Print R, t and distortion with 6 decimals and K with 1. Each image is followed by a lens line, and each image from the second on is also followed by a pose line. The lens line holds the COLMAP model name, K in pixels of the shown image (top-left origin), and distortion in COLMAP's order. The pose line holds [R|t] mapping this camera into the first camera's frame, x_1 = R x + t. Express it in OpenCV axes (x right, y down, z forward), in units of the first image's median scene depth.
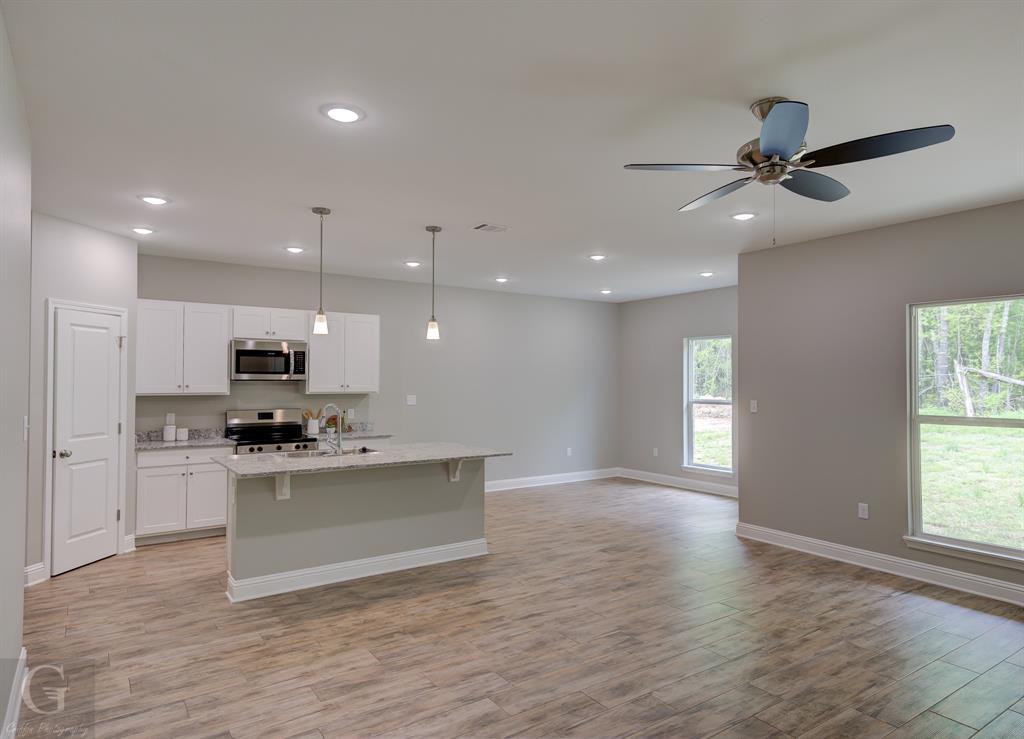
lens RADIAL K [[615.2, 0, 510.6], [0, 615.2, 367.7], [0, 0, 1]] dist [0.023129, -0.003193]
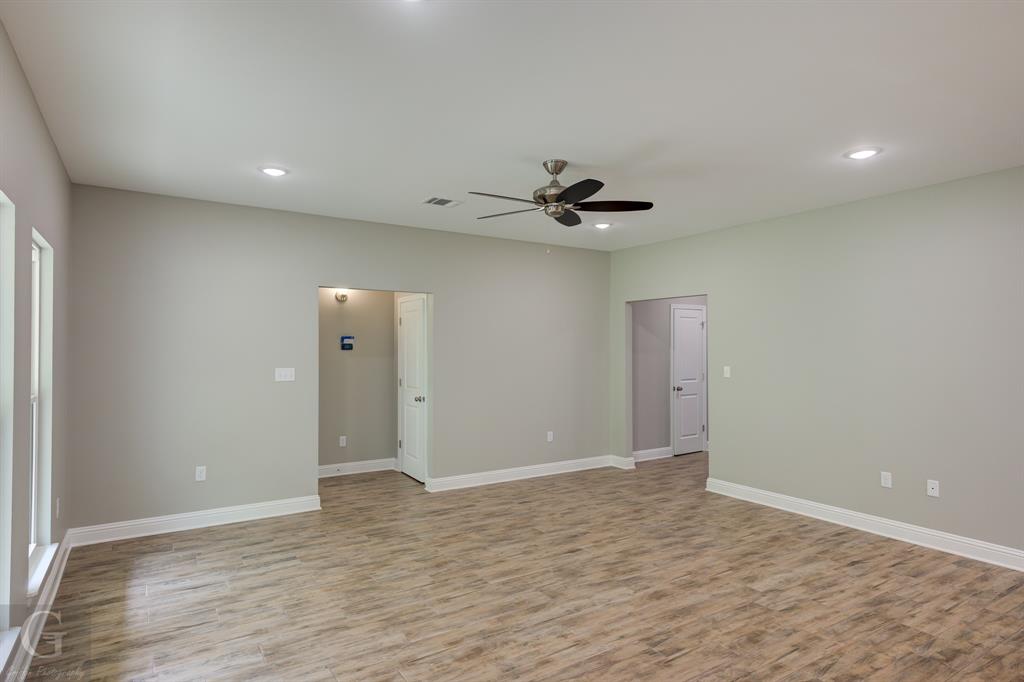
lens RADIAL K [[570.6, 0, 514.7], [0, 570.6, 337.8], [0, 0, 1]] dist [0.023308, -0.001901]
pose [[-0.999721, -0.002867, 0.023462, 0.279301], [-0.003886, 0.999045, -0.043511, 0.032915], [-0.023315, -0.043590, -0.998777, 1.377853]]
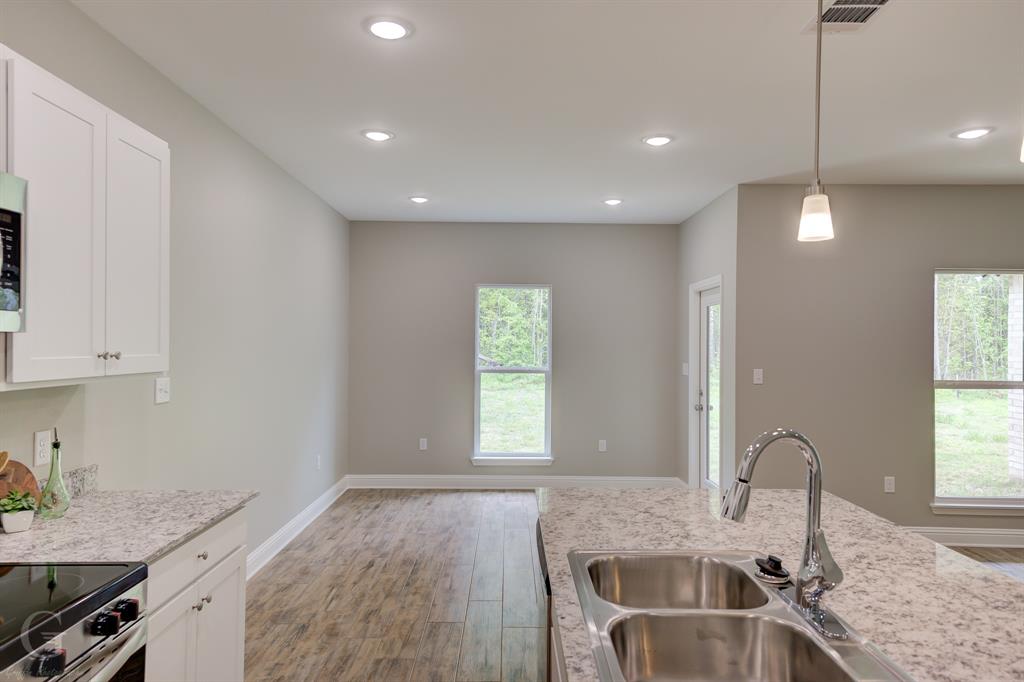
lens RADIAL K [[649.0, 0, 514.1], [0, 649.0, 343.5], [0, 0, 1]] dist [0.042121, -0.002373]
pose [[0.563618, 0.004925, 0.826021, -0.608843], [-0.025293, 0.999616, 0.011298, 0.021968], [-0.825648, -0.027260, 0.563527, 0.968199]]
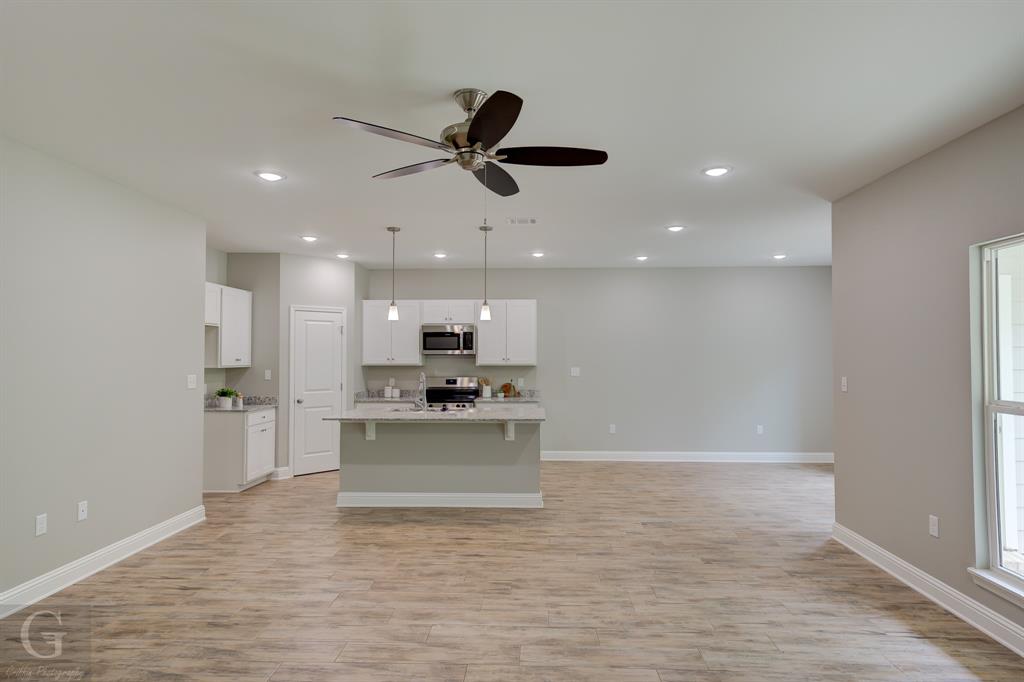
lens RADIAL K [[570.6, 0, 515.1], [0, 570.6, 343.1], [0, 0, 1]] dist [0.023308, -0.001901]
pose [[0.802923, -0.016056, -0.595867, 0.617594], [0.015949, 0.999858, -0.005451, 0.006016], [0.595869, -0.005127, 0.803065, 0.146924]]
